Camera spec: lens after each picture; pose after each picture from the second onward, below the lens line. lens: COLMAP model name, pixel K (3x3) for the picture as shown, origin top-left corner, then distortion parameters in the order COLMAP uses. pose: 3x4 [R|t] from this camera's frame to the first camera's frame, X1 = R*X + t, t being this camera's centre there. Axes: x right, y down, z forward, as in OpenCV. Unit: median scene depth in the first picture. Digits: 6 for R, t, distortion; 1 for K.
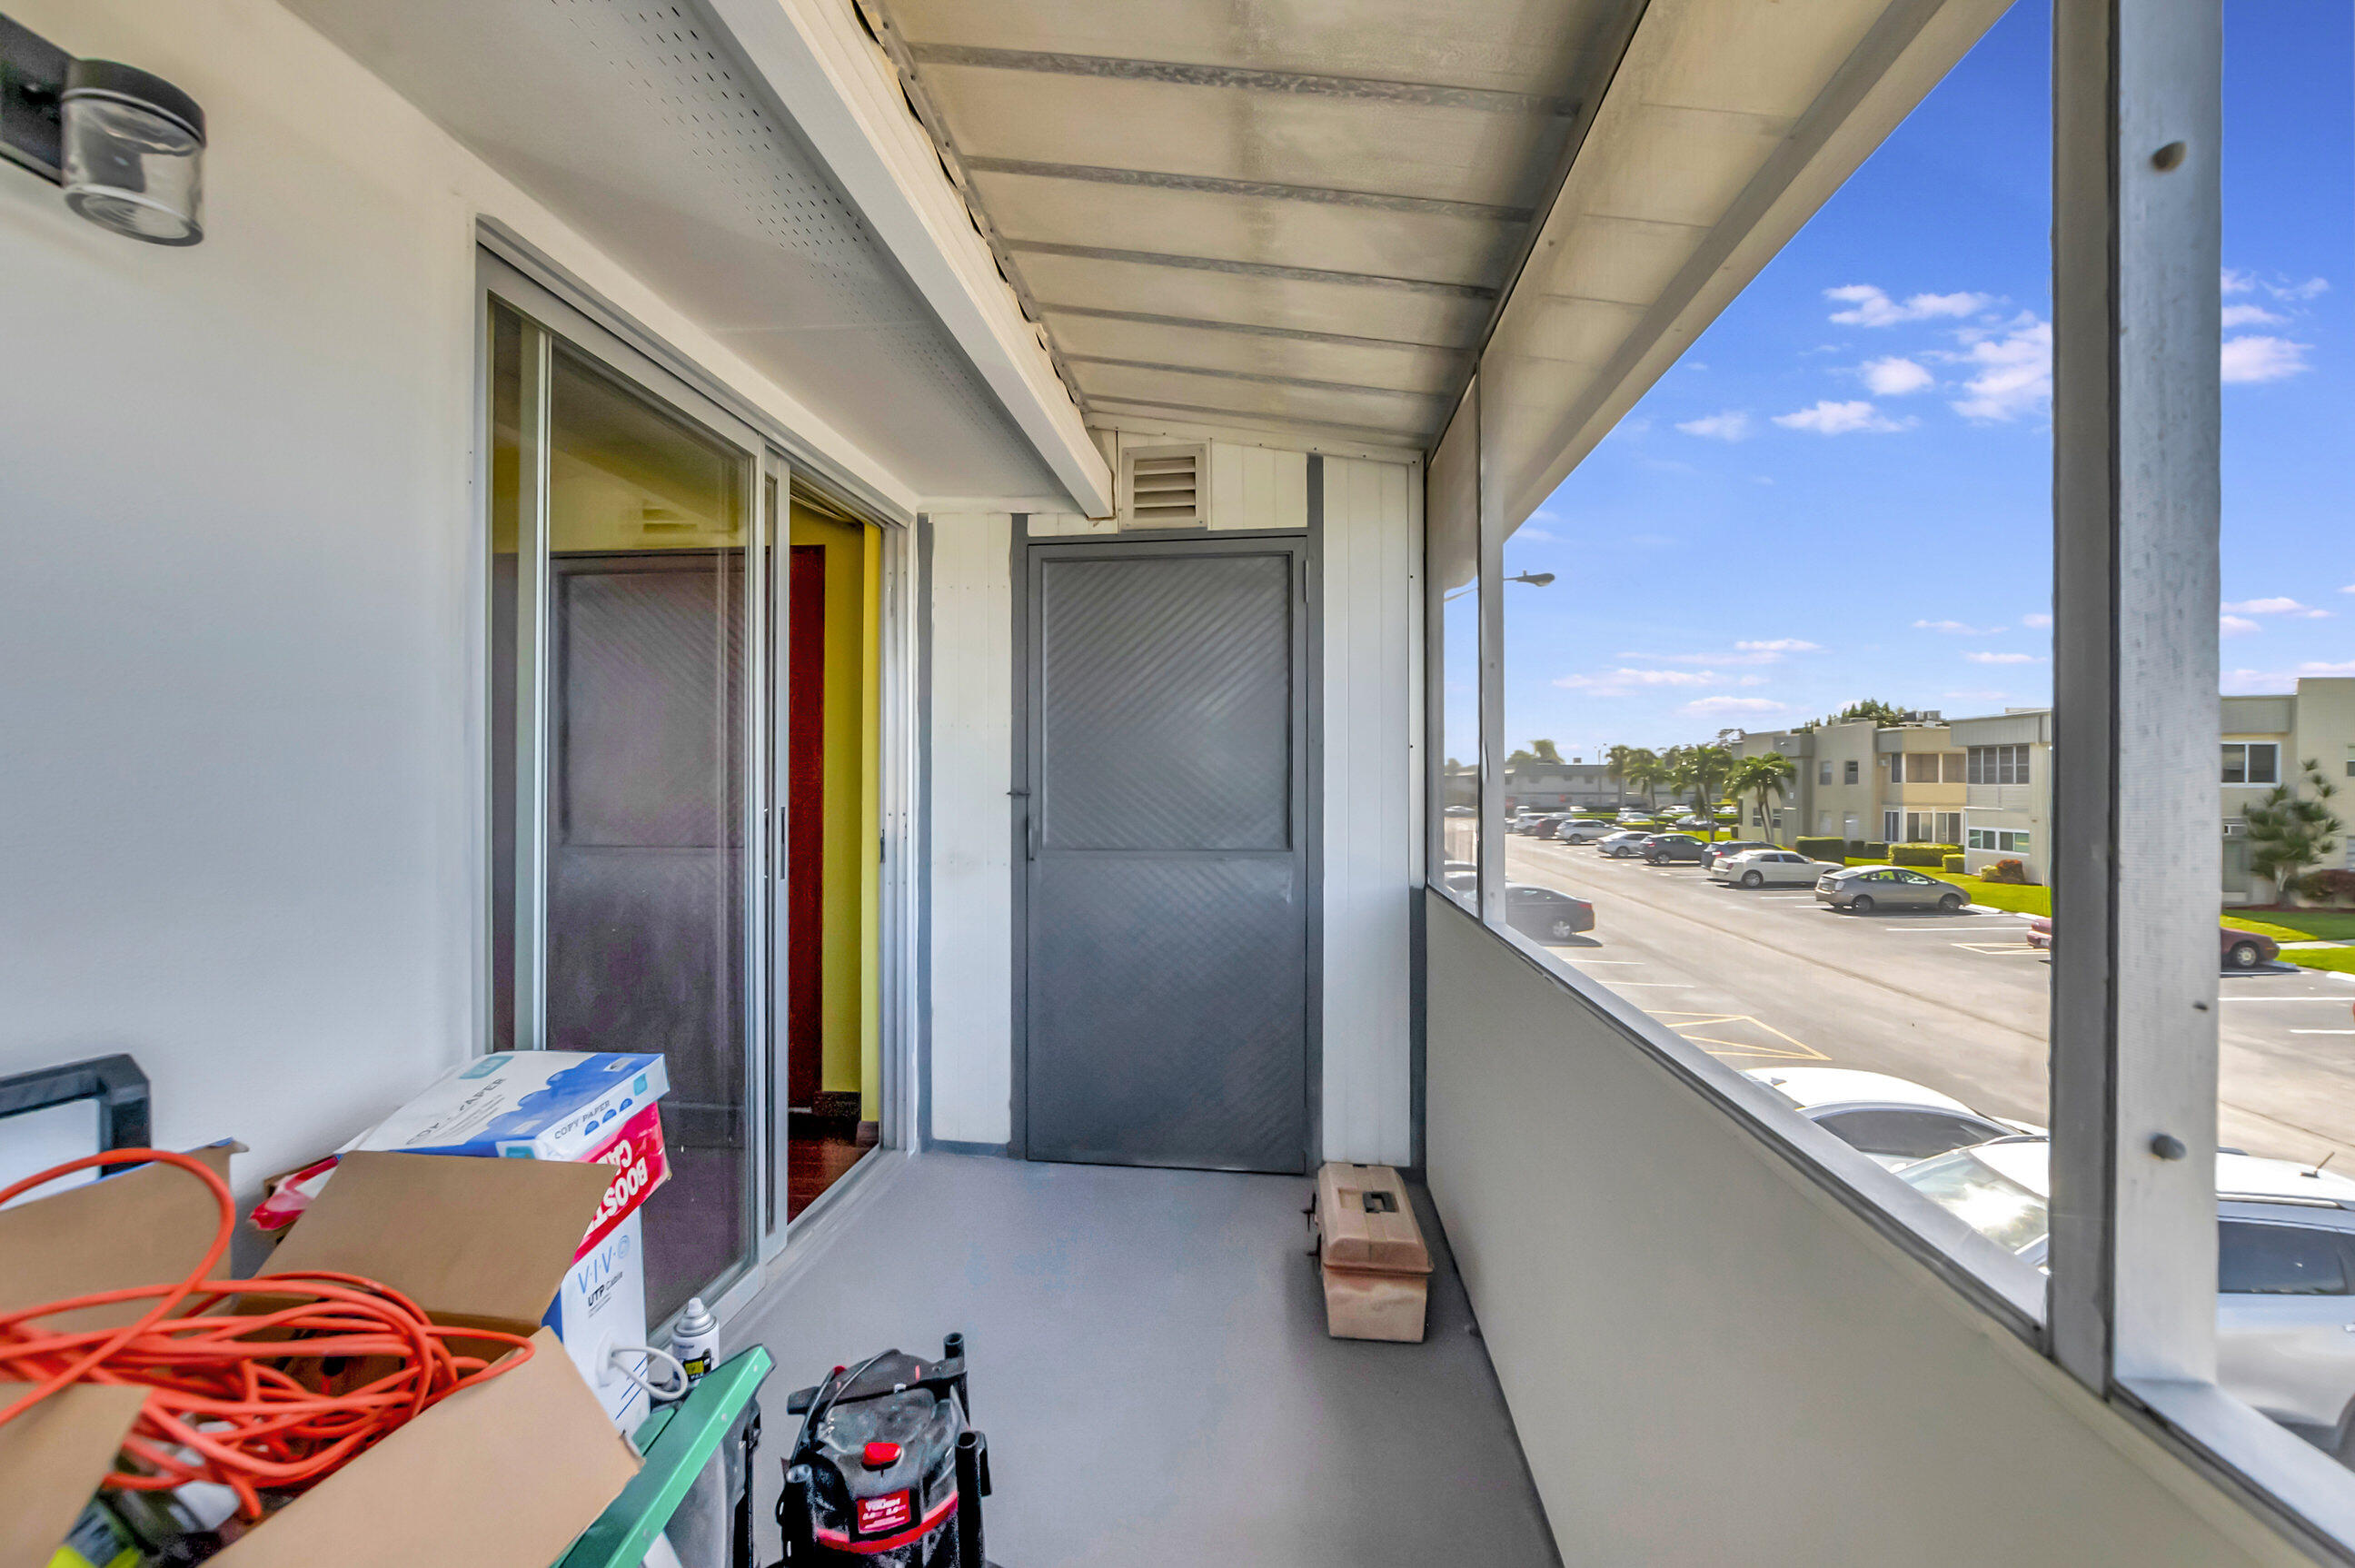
lens RADIAL K [[1059.4, 0, 1172.2], [0, 1059.4, 779.0], [0, 0, 1]] dist [-0.009896, 0.001236]
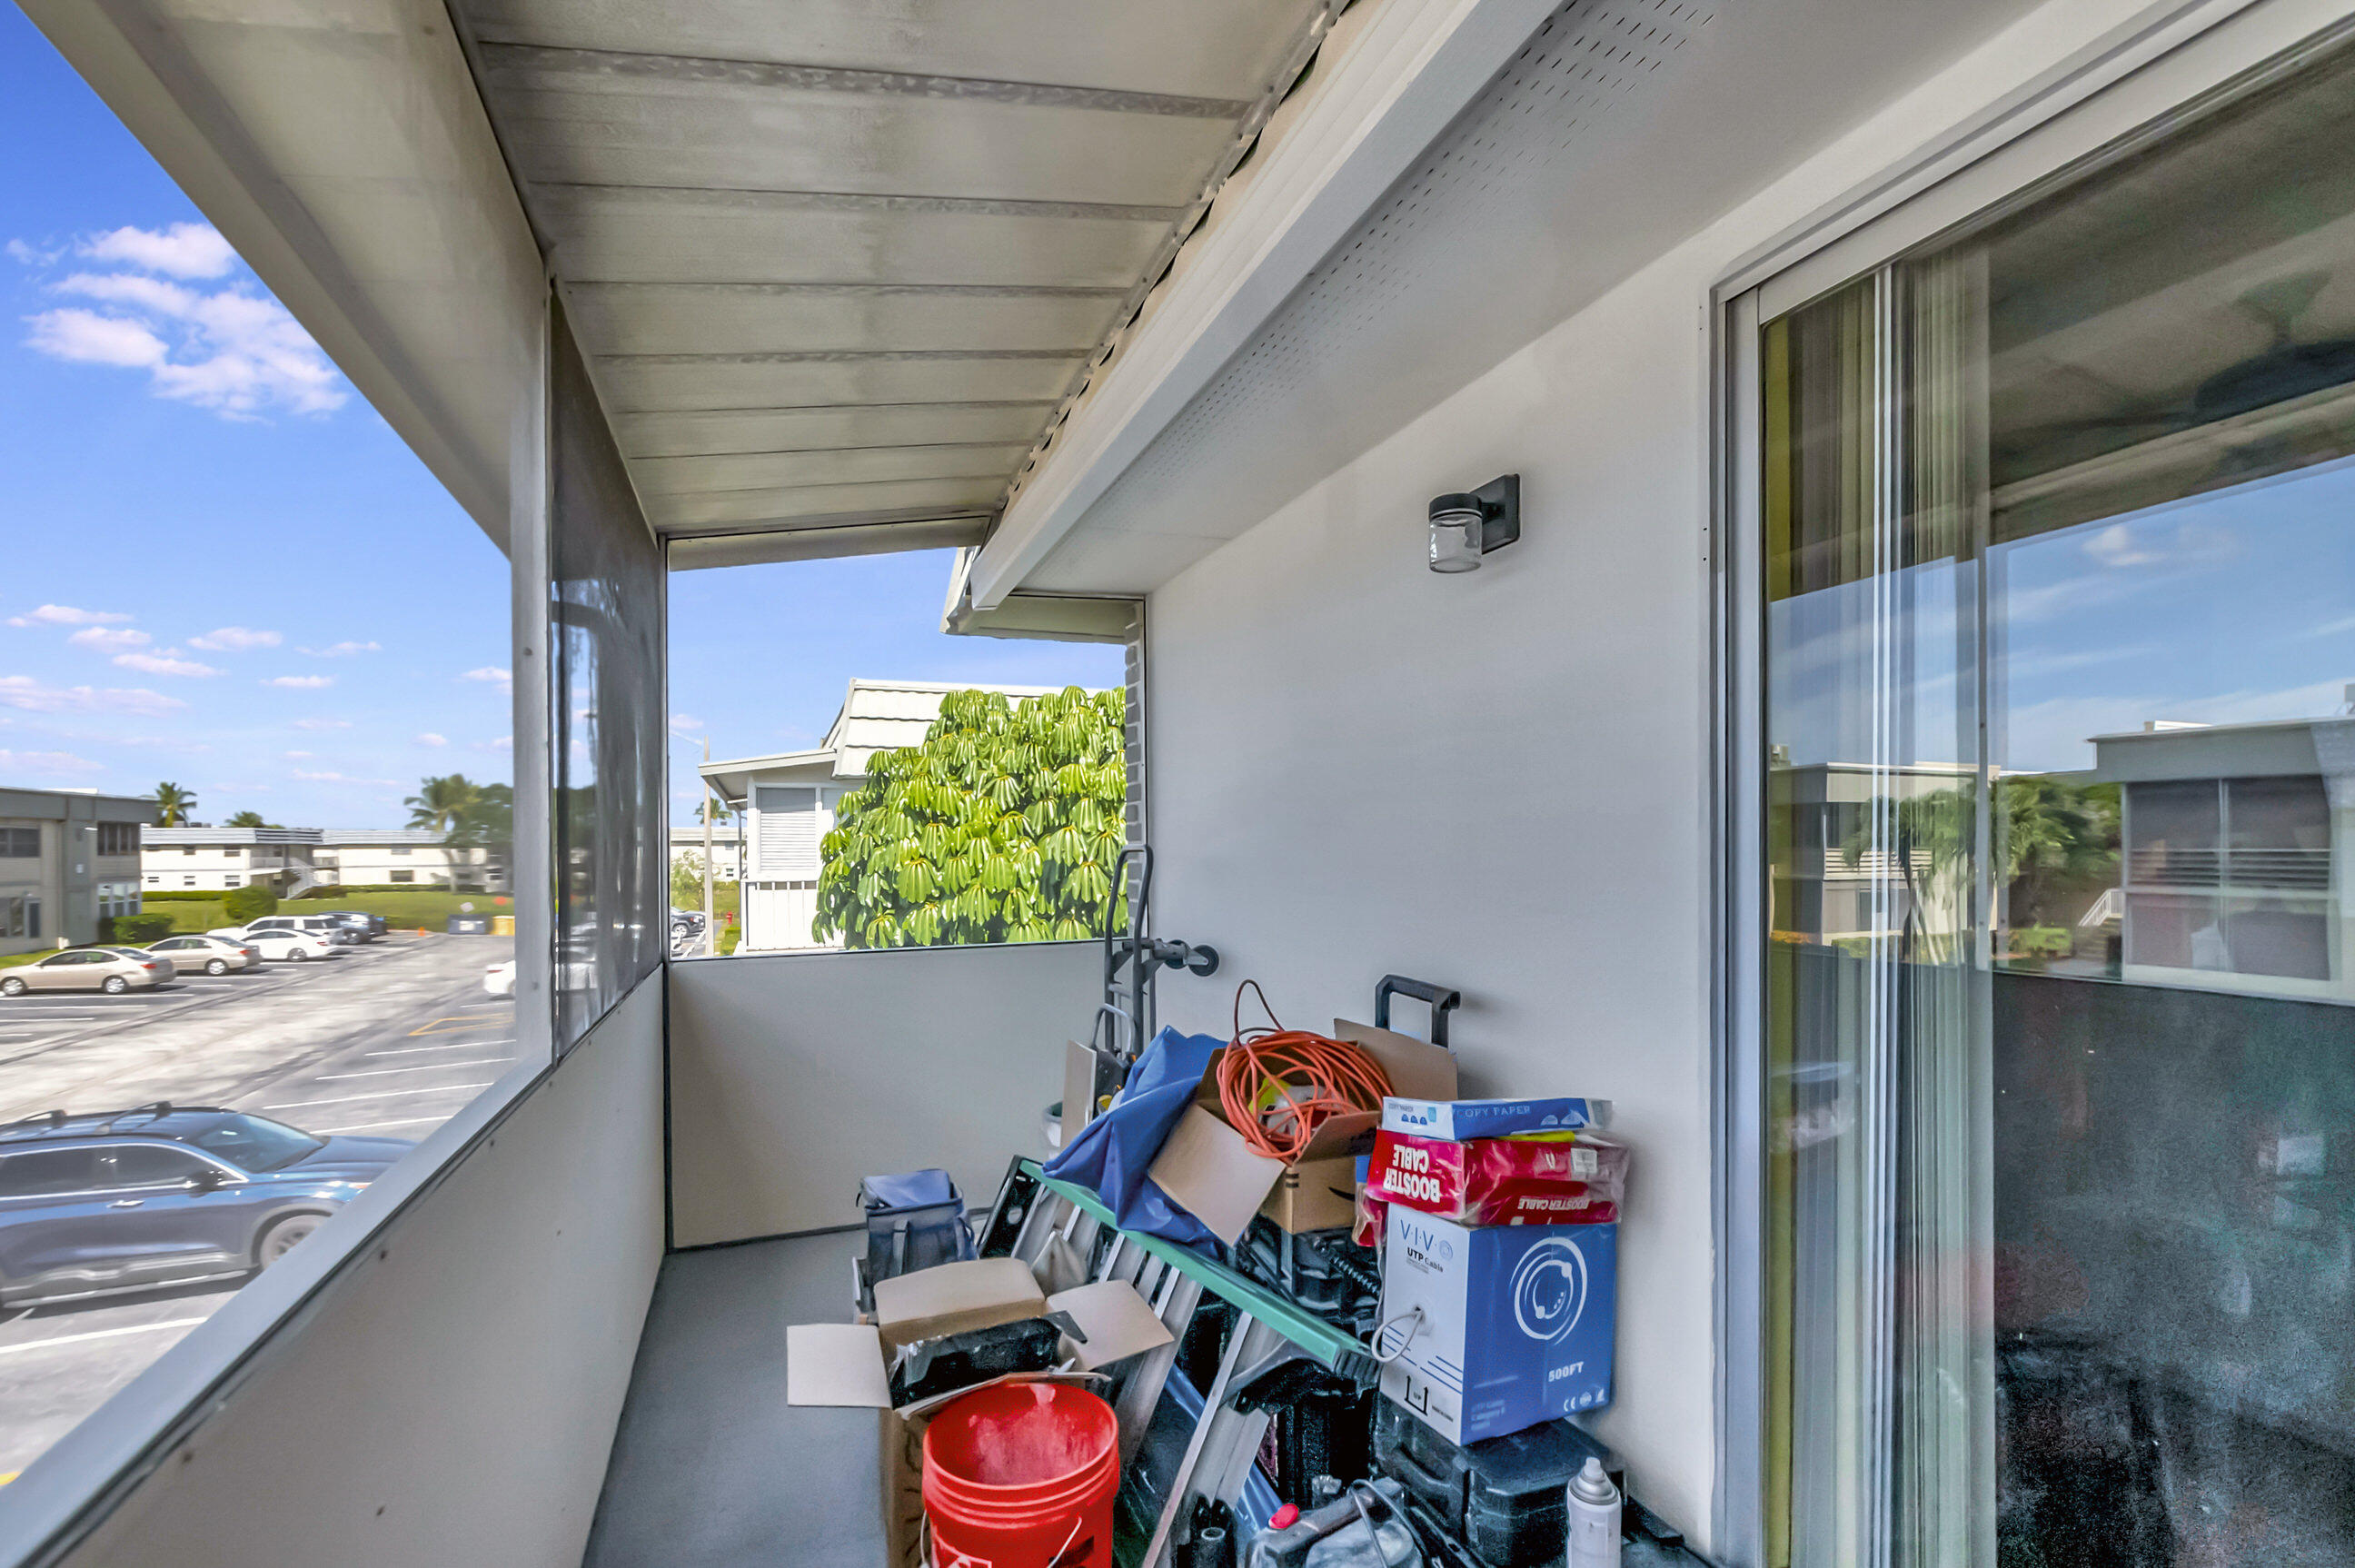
lens RADIAL K [[1059.4, 0, 1191.1], [0, 1059.4, 854.1], [0, 0, 1]] dist [-0.009896, 0.001236]
pose [[-0.883793, 0.012202, -0.467718, 0.284424], [0.008043, 0.999908, 0.010887, -0.014506], [0.467808, 0.005860, -0.883811, 1.952955]]
